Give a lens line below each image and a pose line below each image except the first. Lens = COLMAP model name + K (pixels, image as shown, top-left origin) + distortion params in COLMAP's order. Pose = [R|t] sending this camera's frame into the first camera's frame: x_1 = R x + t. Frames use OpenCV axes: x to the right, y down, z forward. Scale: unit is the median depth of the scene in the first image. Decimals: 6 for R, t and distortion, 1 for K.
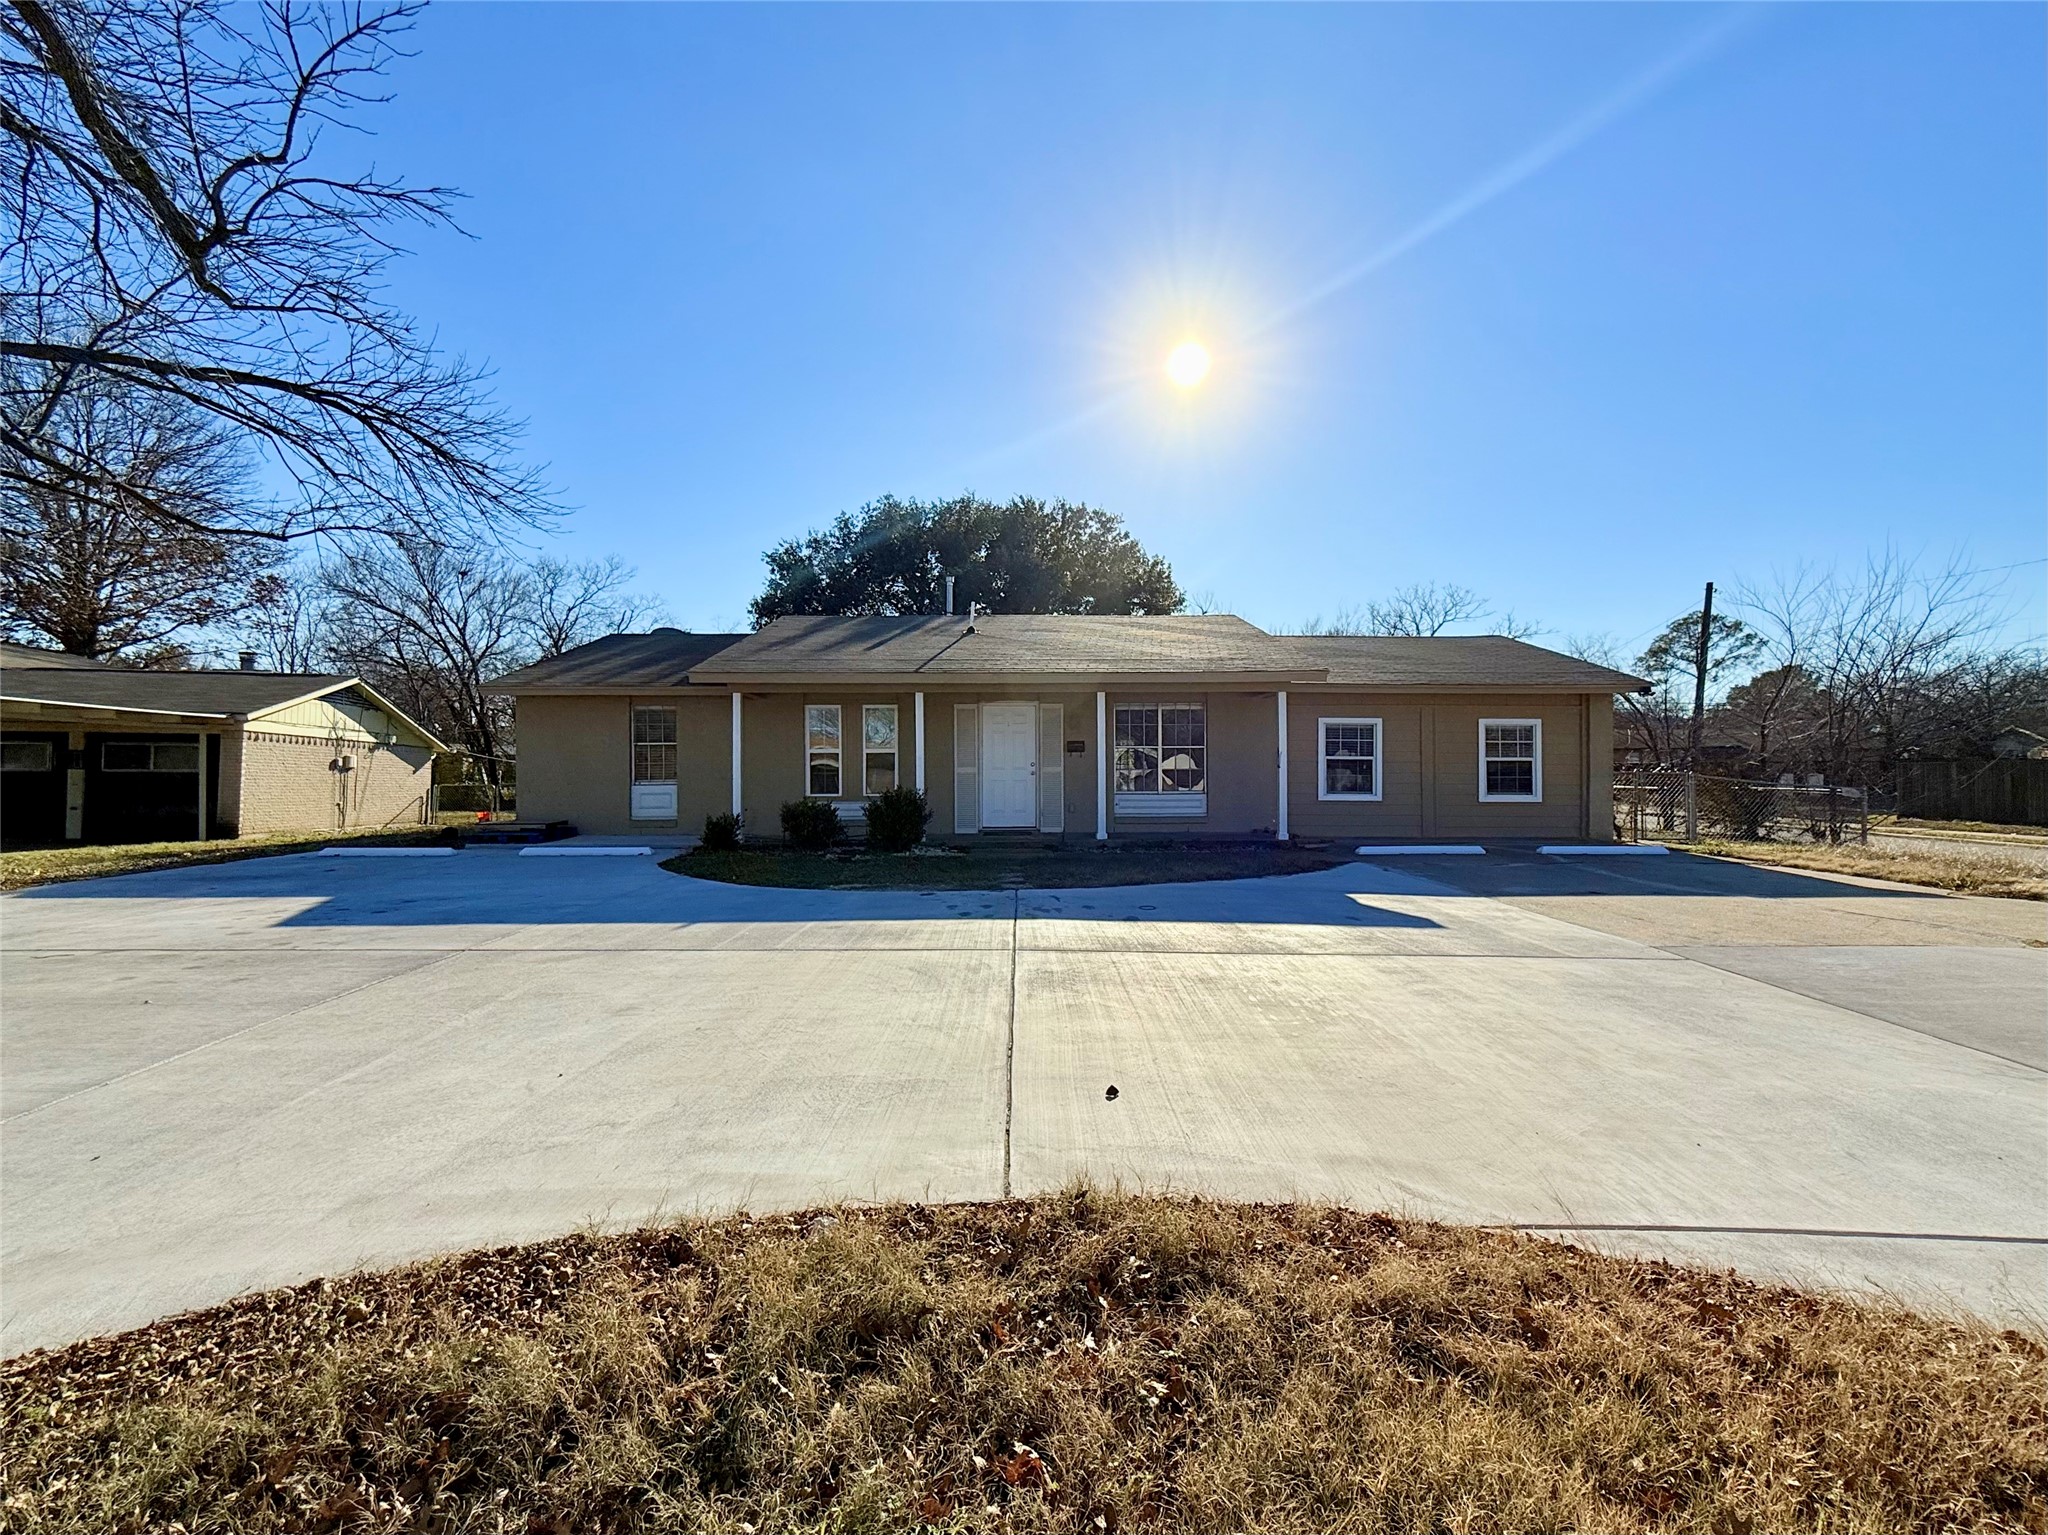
lens RADIAL K [[838.5, 0, 1020.9], [0, 838.5, 764.5], [0, 0, 1]] dist [0.003640, 0.000170]
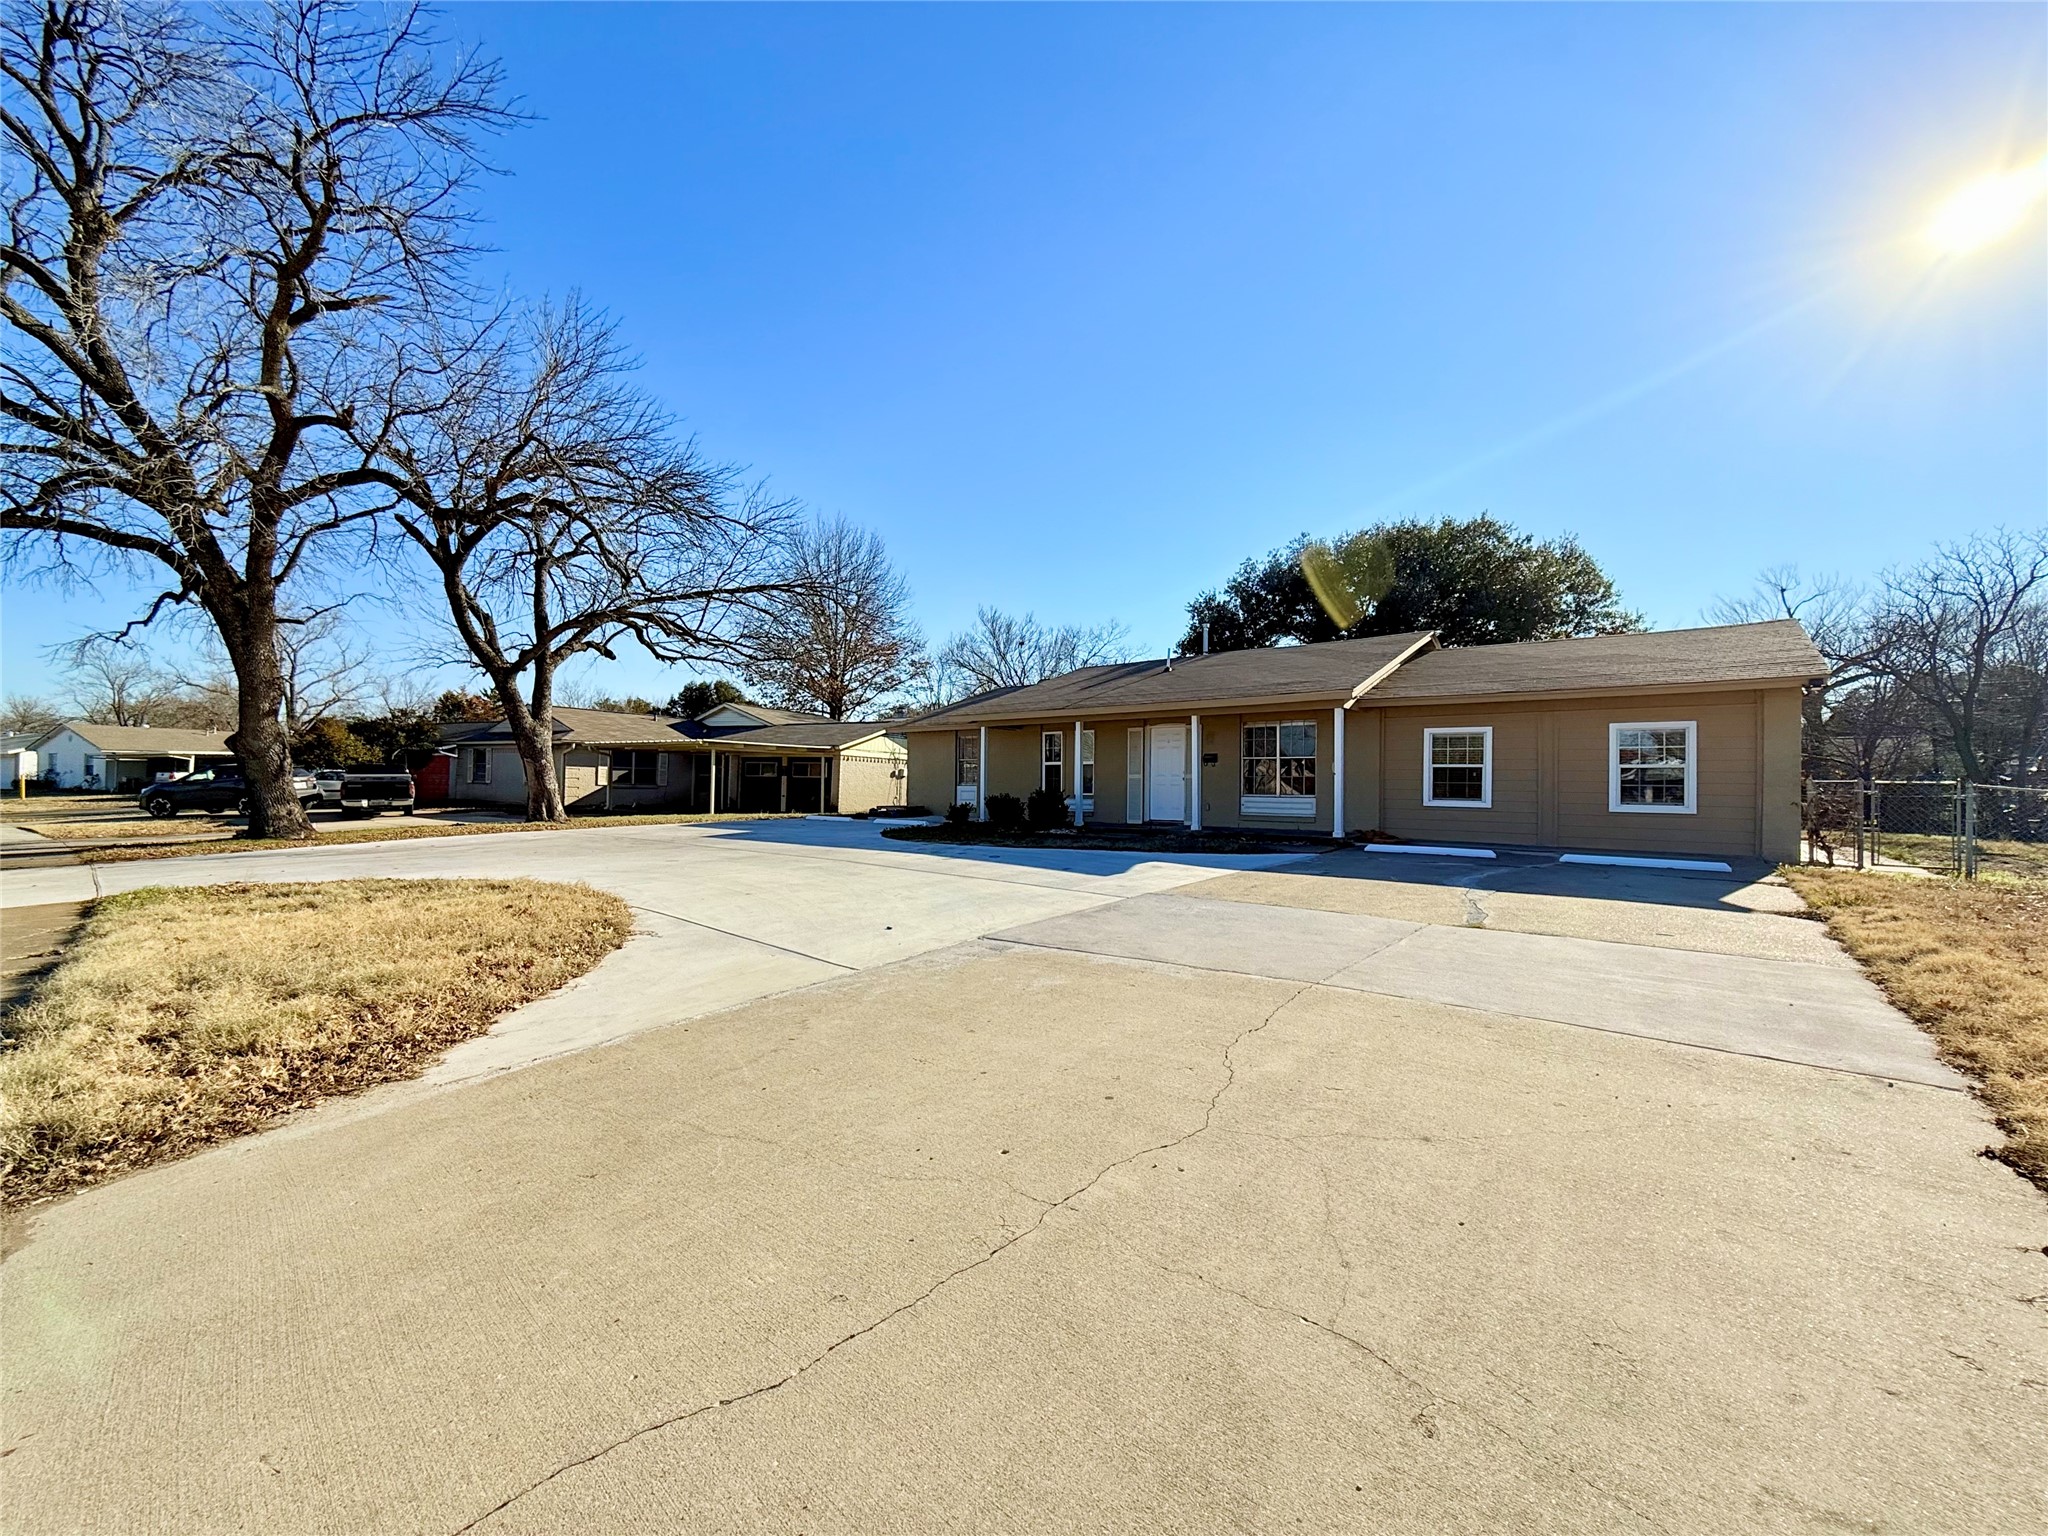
lens RADIAL K [[838.5, 0, 1037.3], [0, 838.5, 771.9], [0, 0, 1]] dist [0.003640, 0.000170]
pose [[0.748756, -0.002020, -0.662842, 0.675264], [-0.002690, 0.999978, -0.006087, 0.007120], [0.662840, 0.006341, 0.748734, -0.111611]]
